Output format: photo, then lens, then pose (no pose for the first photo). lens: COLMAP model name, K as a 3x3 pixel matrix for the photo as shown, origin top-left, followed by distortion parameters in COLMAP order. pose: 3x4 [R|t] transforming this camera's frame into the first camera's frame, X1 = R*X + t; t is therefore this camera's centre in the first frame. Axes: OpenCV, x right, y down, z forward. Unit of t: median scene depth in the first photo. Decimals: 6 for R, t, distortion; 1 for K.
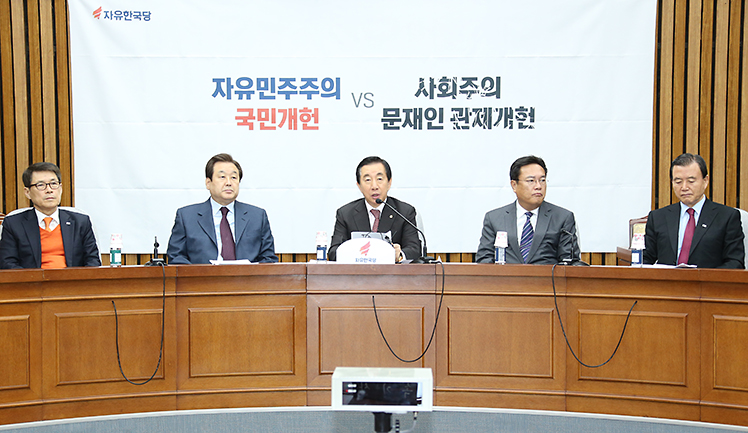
lens RADIAL K [[1747.7, 0, 376.9], [0, 1747.7, 255.9], [0, 0, 1]] dist [0.489741, 0.086142]
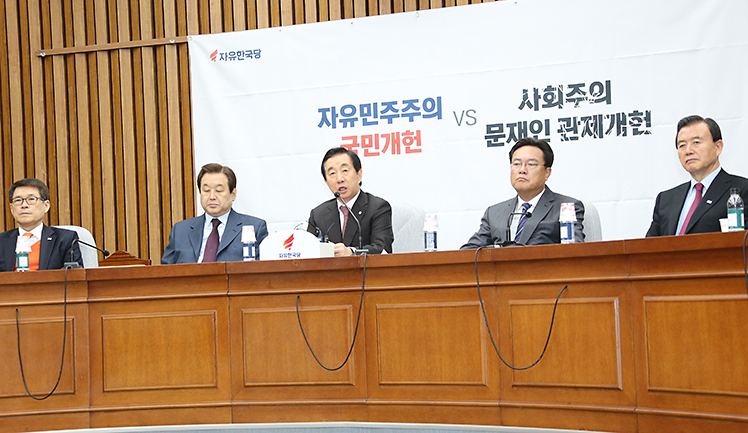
lens RADIAL K [[1491.2, 0, 353.7], [0, 1491.2, 218.0], [0, 0, 1]] dist [0.358616, 0.169672]
pose [[0.934431, -0.053439, -0.352112, 0.217196], [0.018794, 0.994700, -0.101088, 0.045257], [0.355648, 0.087842, 0.930483, 0.233191]]
